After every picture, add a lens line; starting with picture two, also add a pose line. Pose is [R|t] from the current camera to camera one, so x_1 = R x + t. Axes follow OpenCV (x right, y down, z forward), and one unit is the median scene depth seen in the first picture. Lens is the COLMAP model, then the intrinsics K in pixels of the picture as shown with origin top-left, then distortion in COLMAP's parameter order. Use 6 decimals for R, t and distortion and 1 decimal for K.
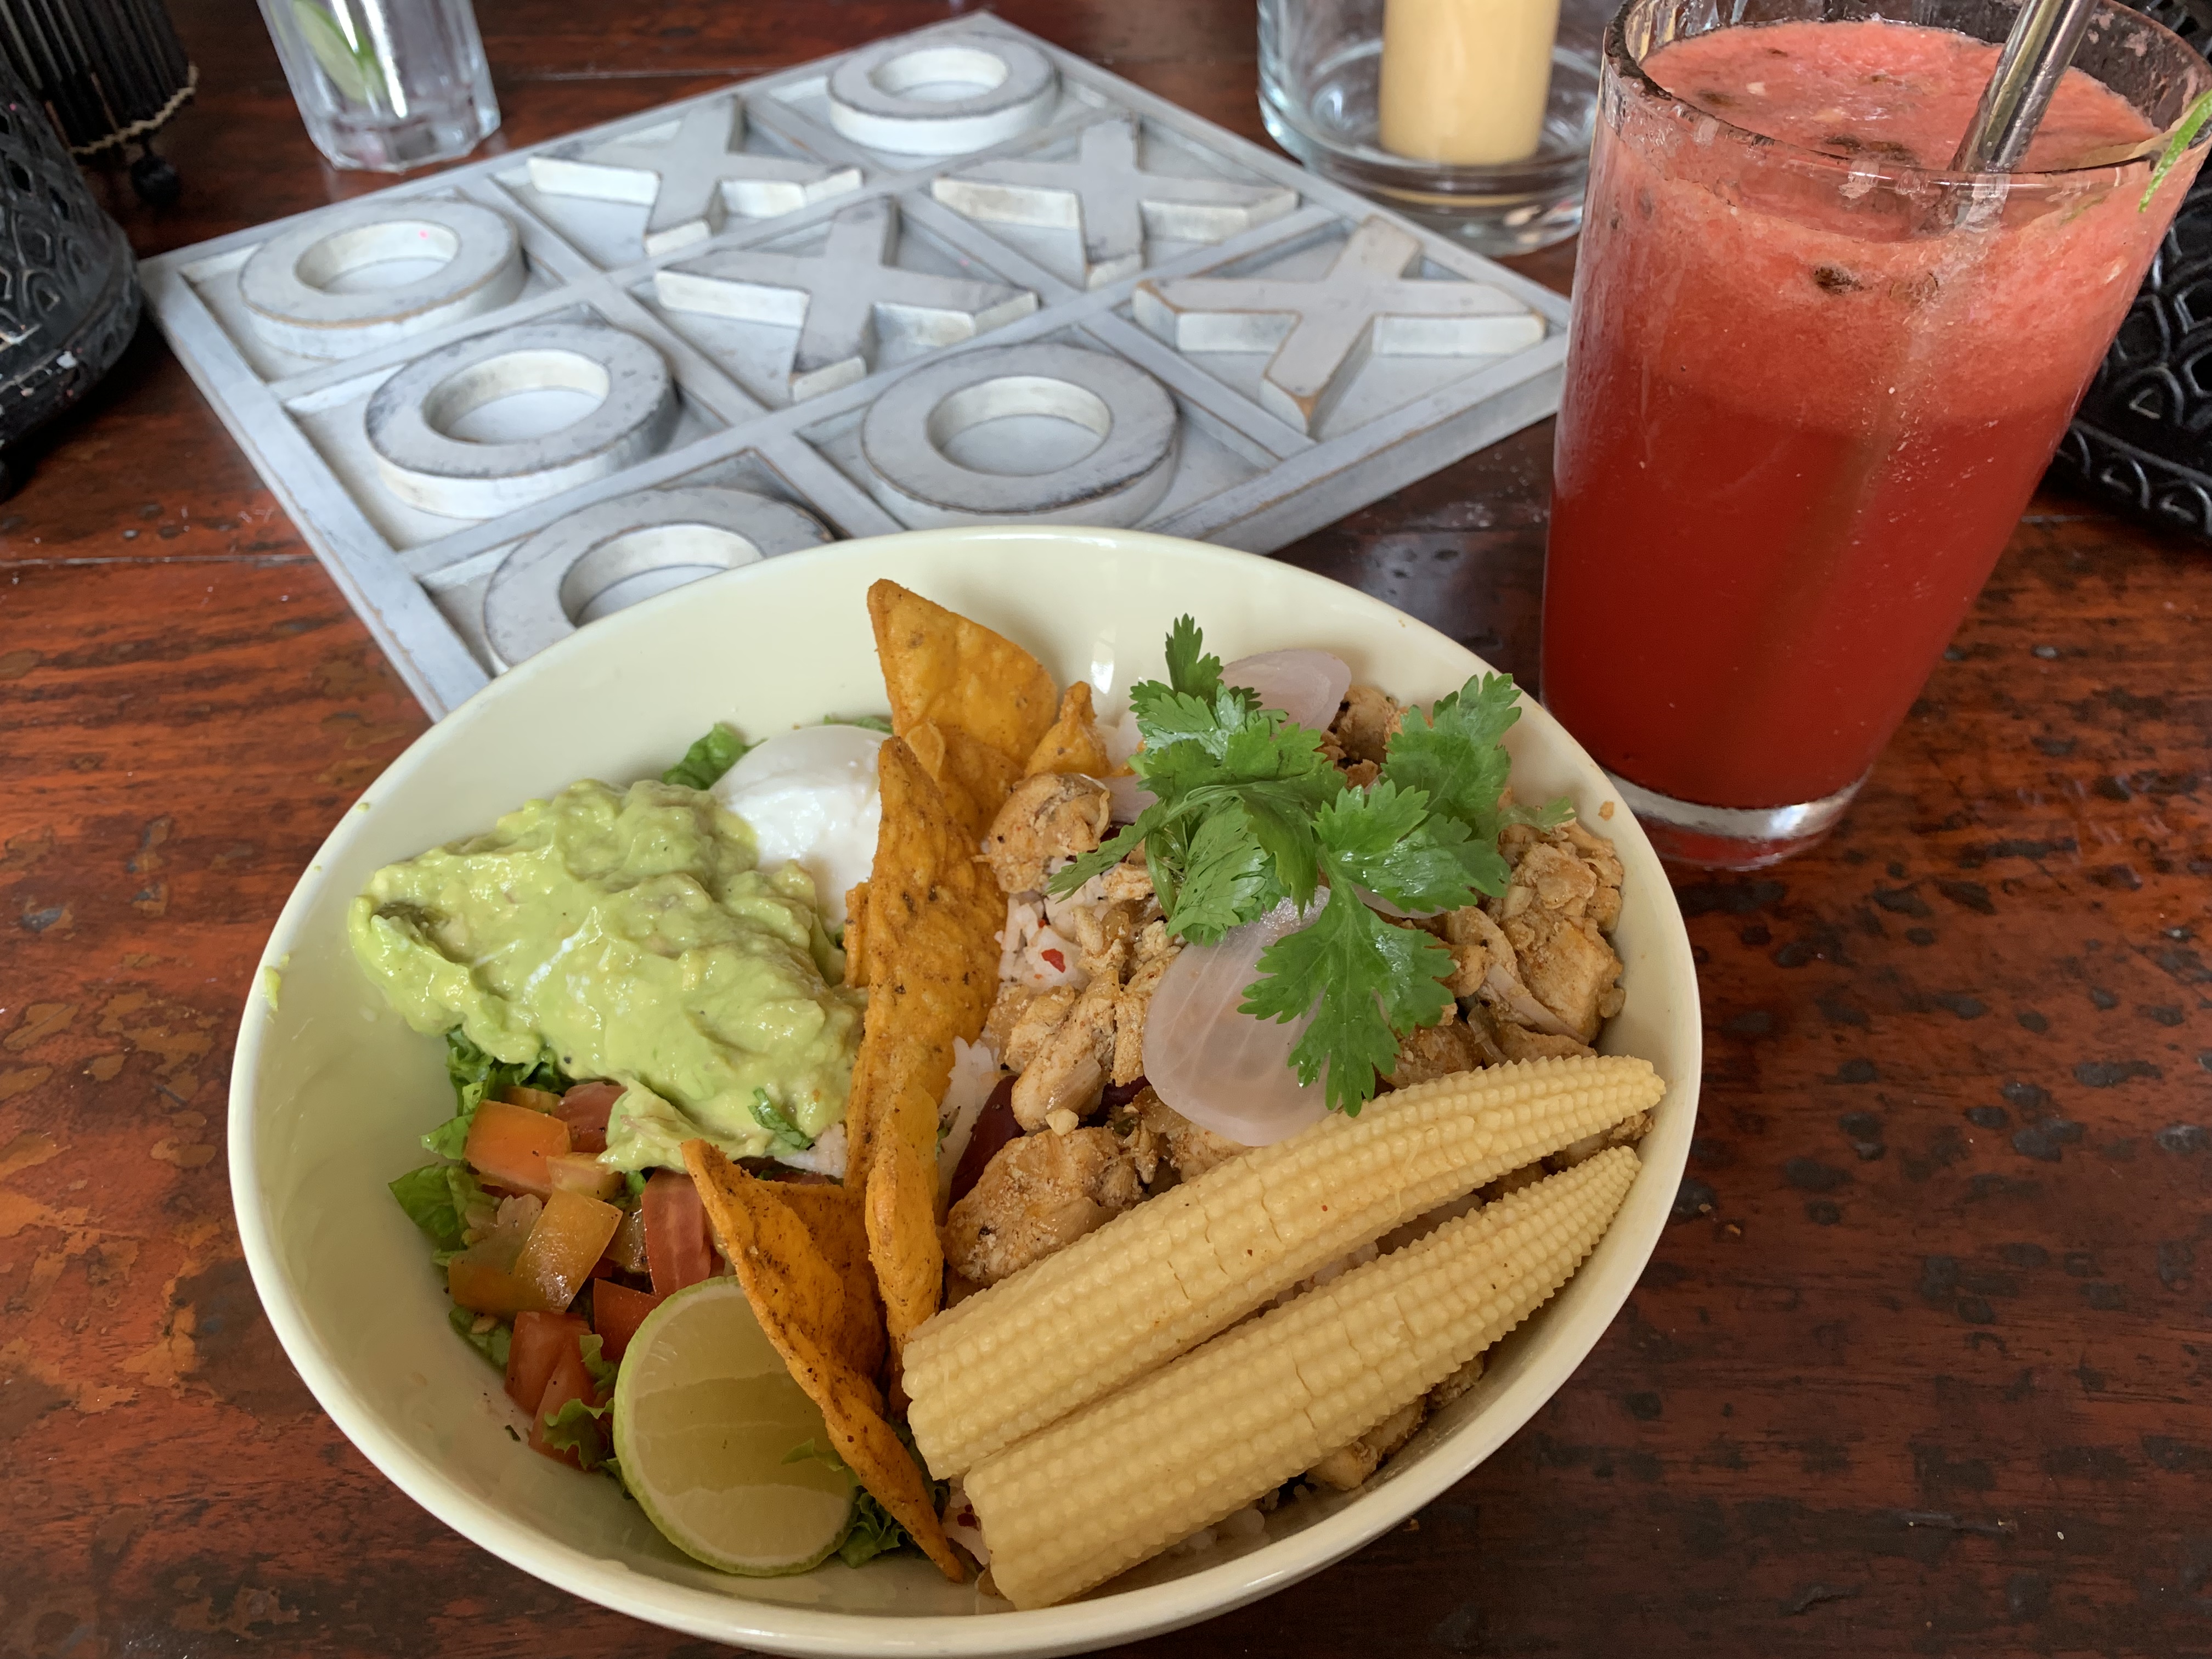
lens RADIAL K [[1685.0, 0, 1106.0], [0, 1685.0, 829.5], [0, 0, 1]] dist [0.033173, -0.046209]
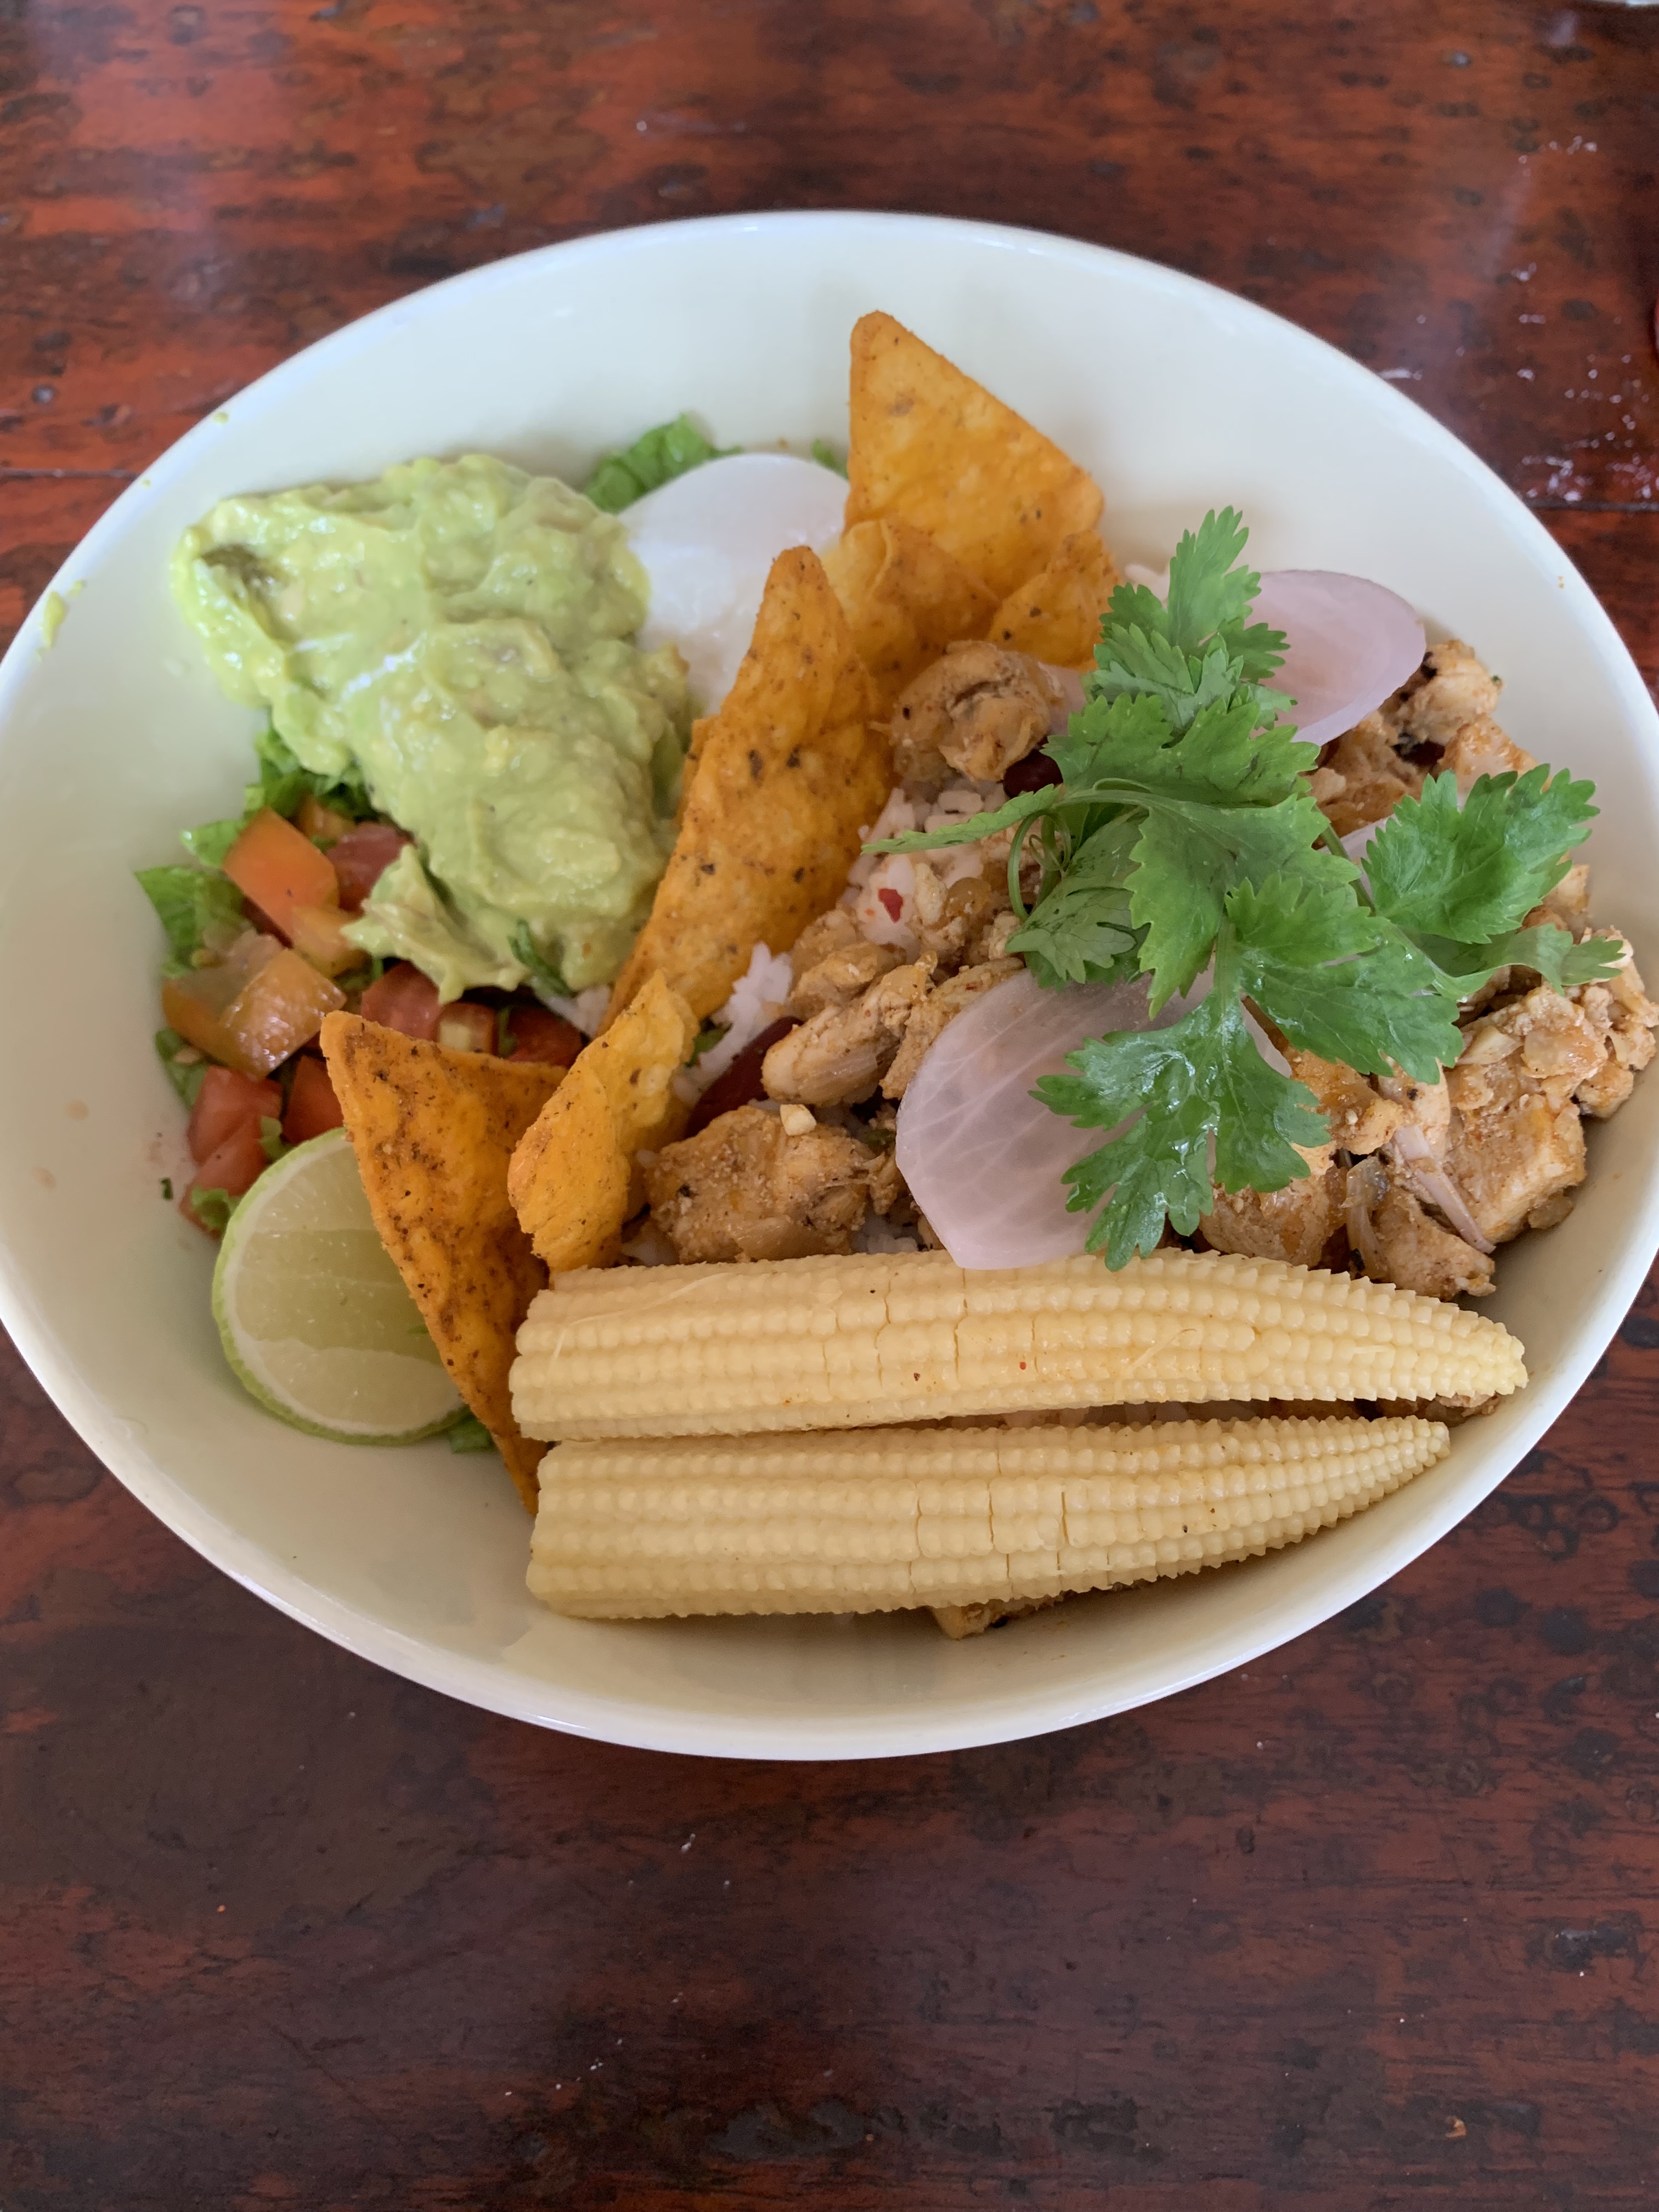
lens RADIAL K [[1677.0, 0, 829.5], [0, 1677.0, 1106.0], [0, 0, 1]] dist [0.079458, -0.205300]
pose [[0.915147, 0.373180, -0.152455, 0.099322], [-0.289972, 0.872111, 0.394130, -0.142734], [0.280039, -0.316479, 0.906322, 0.234654]]
